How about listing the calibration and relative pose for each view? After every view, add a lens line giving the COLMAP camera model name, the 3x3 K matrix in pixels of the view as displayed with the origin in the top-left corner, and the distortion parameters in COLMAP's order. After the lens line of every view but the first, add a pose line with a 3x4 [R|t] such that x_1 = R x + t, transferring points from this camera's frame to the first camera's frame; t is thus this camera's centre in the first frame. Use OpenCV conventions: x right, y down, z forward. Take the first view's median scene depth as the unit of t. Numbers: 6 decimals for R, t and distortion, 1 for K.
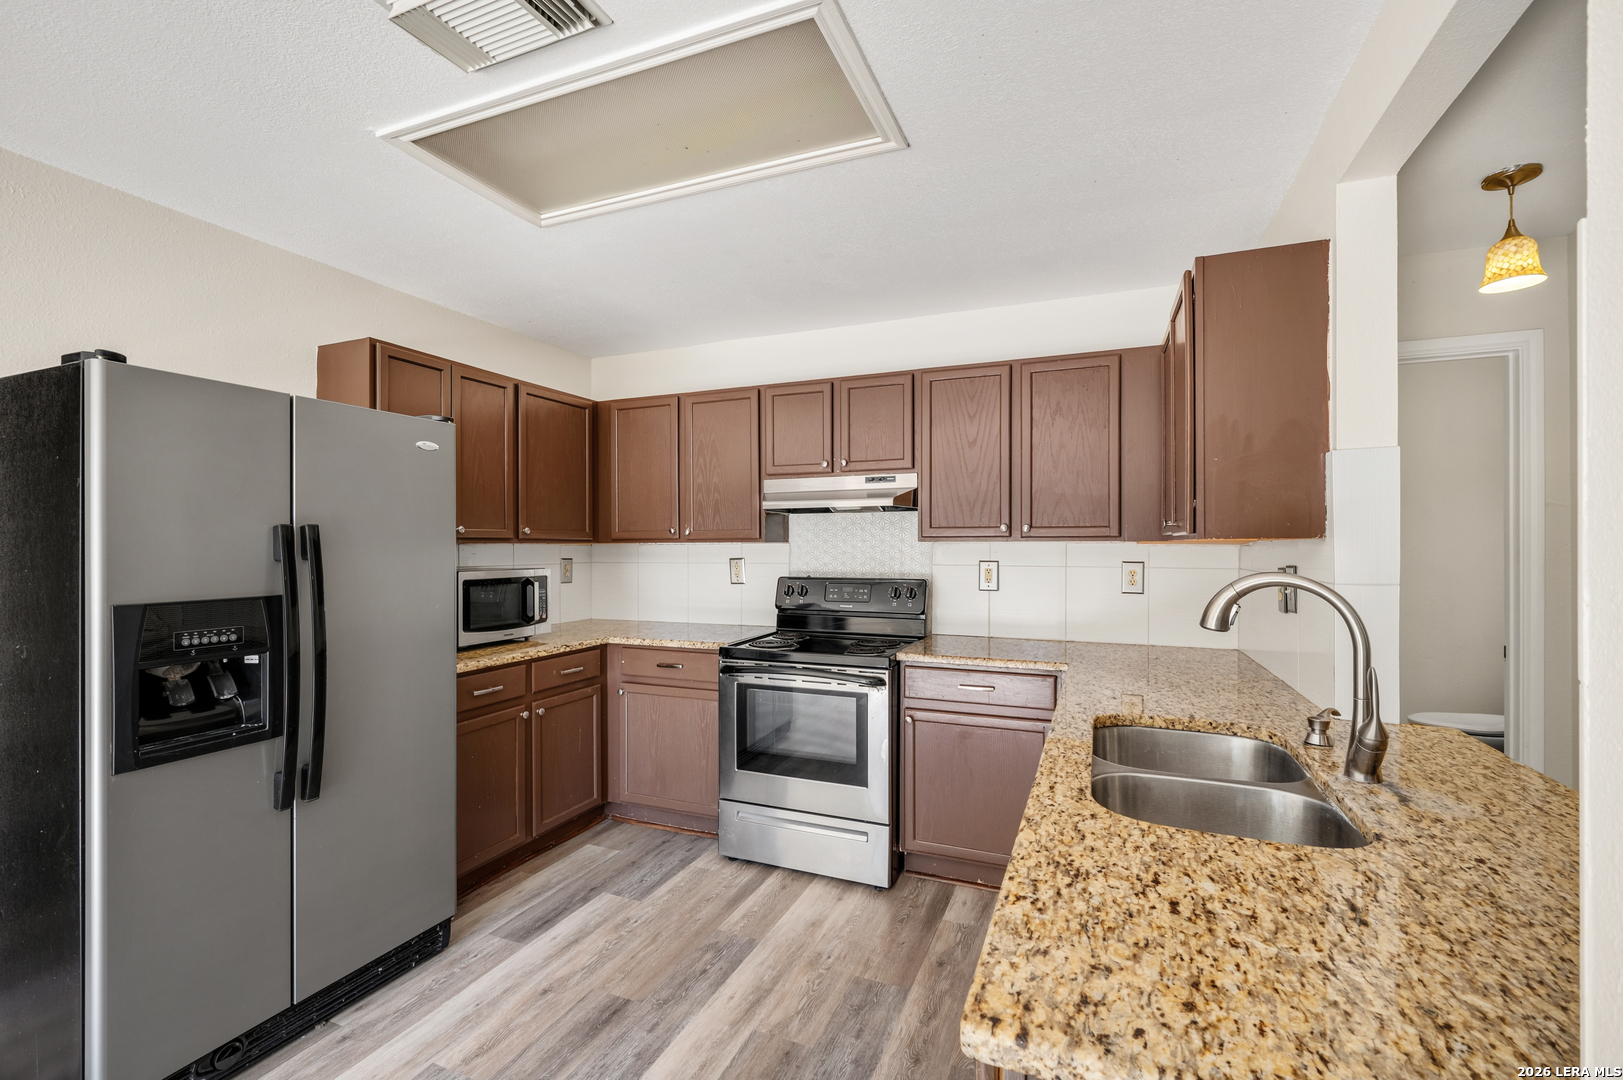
lens RADIAL K [[705.0, 0, 812.1], [0, 705.0, 544.1], [0, 0, 1]] dist [0.001932, -0.000015]
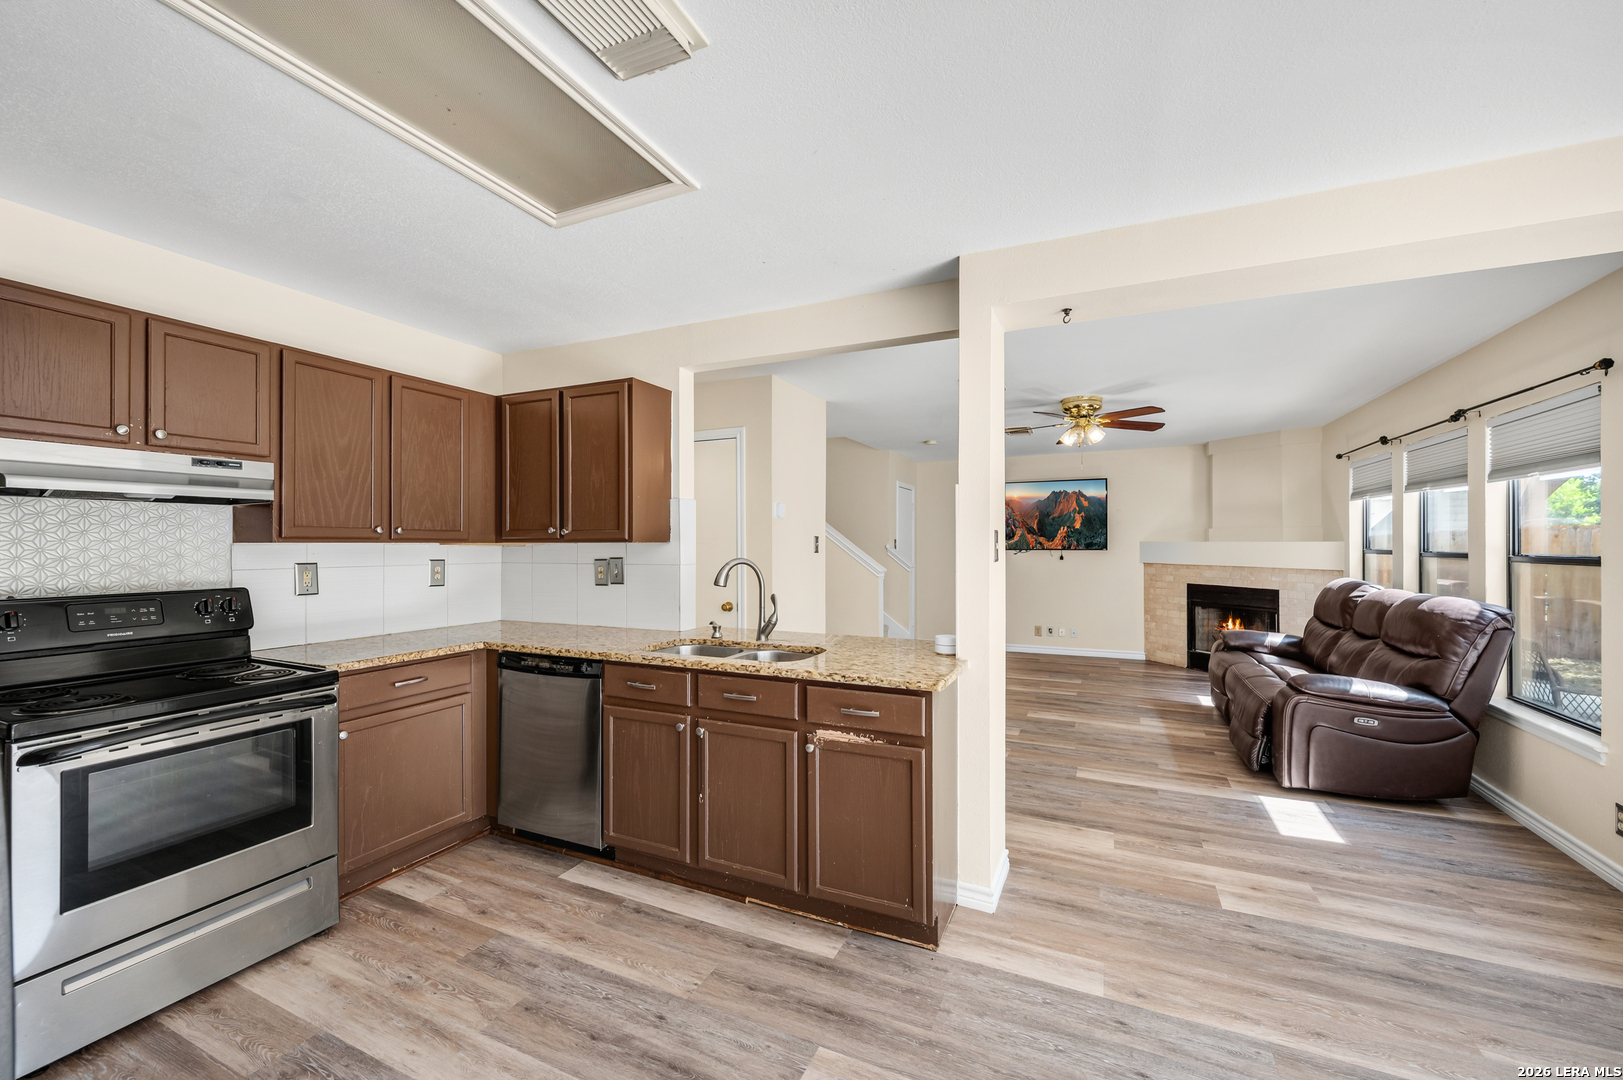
lens RADIAL K [[647.1, 0, 813.2], [0, 647.1, 541.0], [0, 0, 1]] dist [0.003408, 0.000233]
pose [[0.039029, 0.003808, 0.999231, -0.677404], [-0.000043, 0.999993, -0.003809, -0.002632], [-0.999238, 0.000106, 0.039029, 0.337721]]
